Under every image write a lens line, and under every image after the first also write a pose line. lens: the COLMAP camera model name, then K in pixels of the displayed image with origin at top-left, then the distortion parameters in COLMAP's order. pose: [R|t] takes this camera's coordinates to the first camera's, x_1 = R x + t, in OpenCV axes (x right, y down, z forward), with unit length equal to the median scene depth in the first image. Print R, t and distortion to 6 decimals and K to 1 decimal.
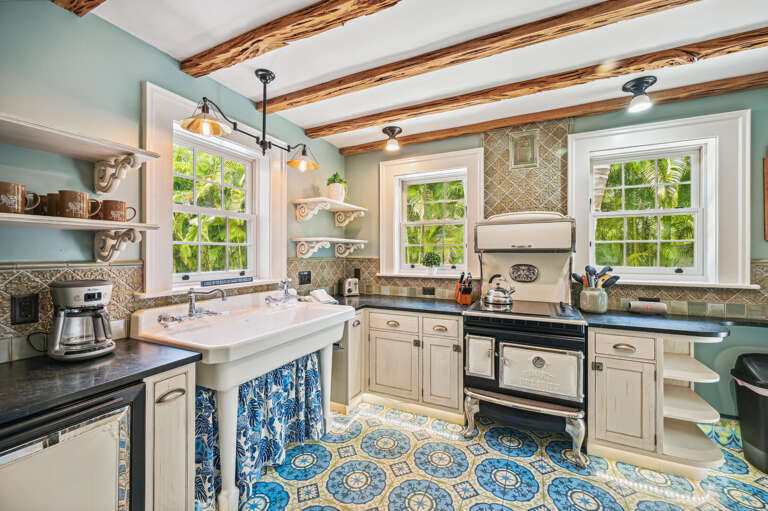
lens RADIAL K [[309.4, 0, 384.9], [0, 309.4, 256.4], [0, 0, 1]] dist [-0.002458, -0.000056]
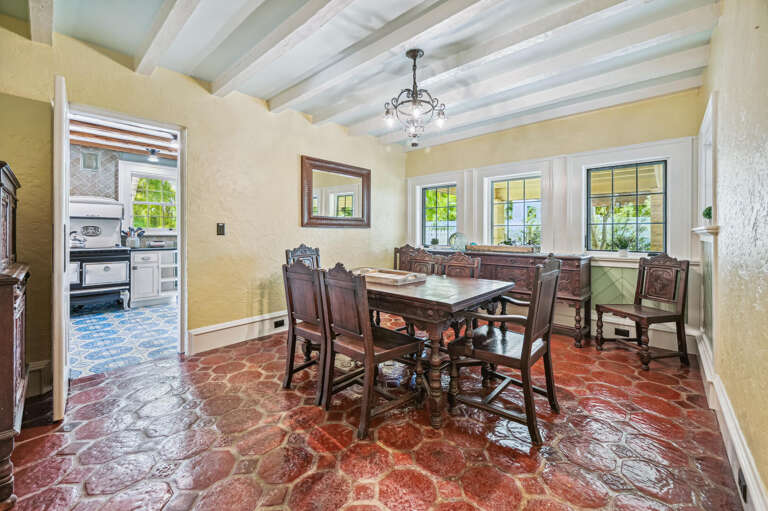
lens RADIAL K [[309.4, 0, 380.5], [0, 309.4, 234.9], [0, 0, 1]] dist [-0.002458, -0.000056]
pose [[0.290098, -0.003516, 0.956990, -0.935463], [-0.001532, 0.999990, 0.004139, 0.080596], [-0.956996, -0.002667, 0.290090, -1.351183]]
